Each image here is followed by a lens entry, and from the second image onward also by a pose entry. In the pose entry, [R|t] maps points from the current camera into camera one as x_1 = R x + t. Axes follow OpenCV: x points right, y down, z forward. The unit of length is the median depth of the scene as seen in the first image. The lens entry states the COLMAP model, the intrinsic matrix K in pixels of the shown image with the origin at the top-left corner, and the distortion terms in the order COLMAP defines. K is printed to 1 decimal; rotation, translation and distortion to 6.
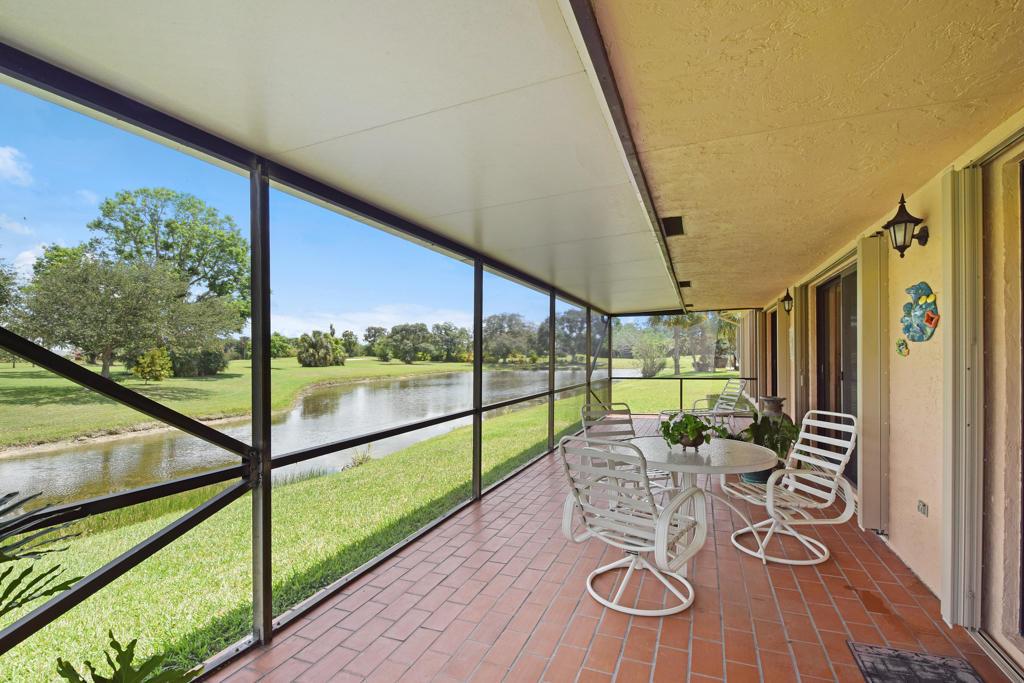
lens RADIAL K [[464.7, 0, 508.0], [0, 464.7, 350.7], [0, 0, 1]] dist [0.008518, -0.000025]
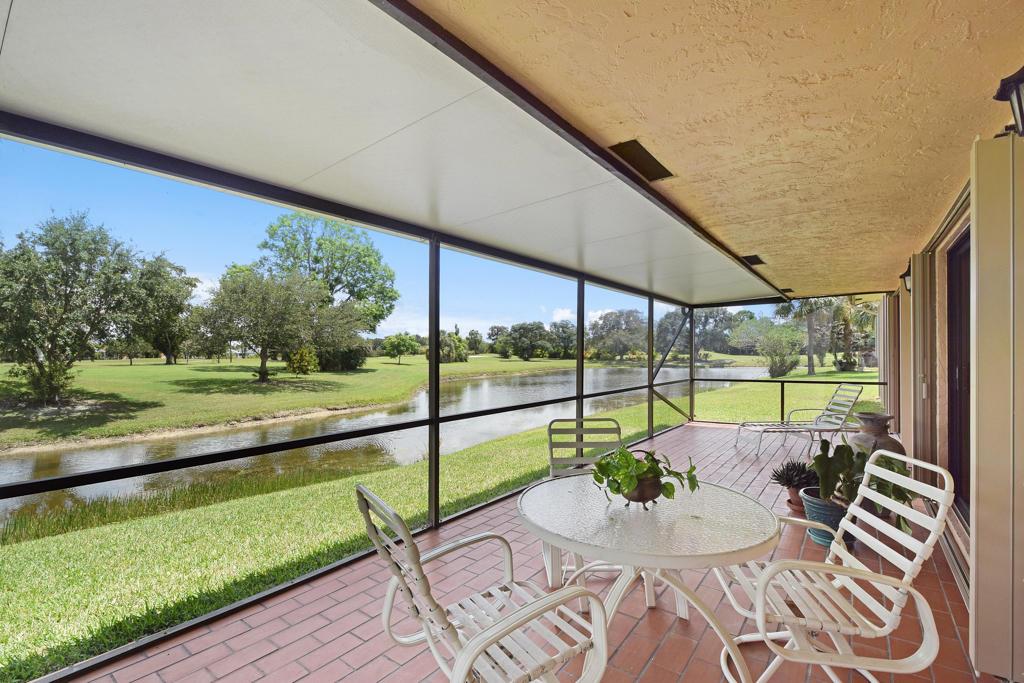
lens RADIAL K [[450.6, 0, 506.7], [0, 450.6, 351.1], [0, 0, 1]] dist [0.022997, -0.017902]
pose [[0.964730, -0.002233, -0.263231, 0.024080], [0.004098, 0.999970, 0.006539, -0.000082], [0.263209, -0.007387, 0.964711, 0.022856]]
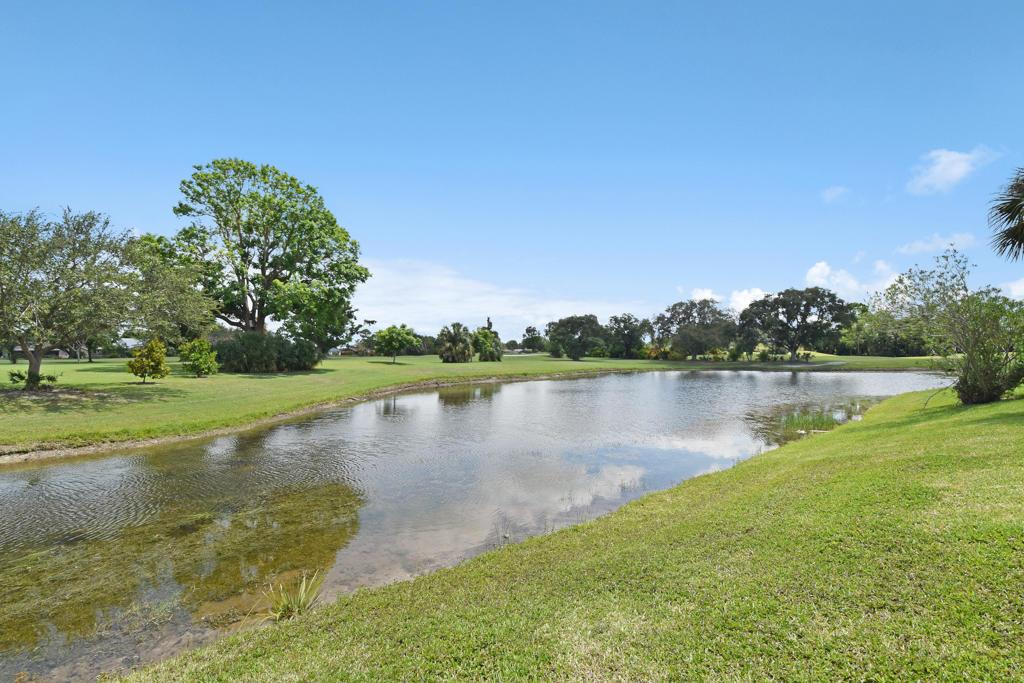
lens RADIAL K [[450.6, 0, 506.7], [0, 450.6, 351.1], [0, 0, 1]] dist [0.022997, -0.017902]
pose [[0.906592, 0.003126, -0.421997, 0.074672], [0.000736, 0.999959, 0.008989, 0.006565], [0.422008, -0.008460, 0.906553, 0.356323]]
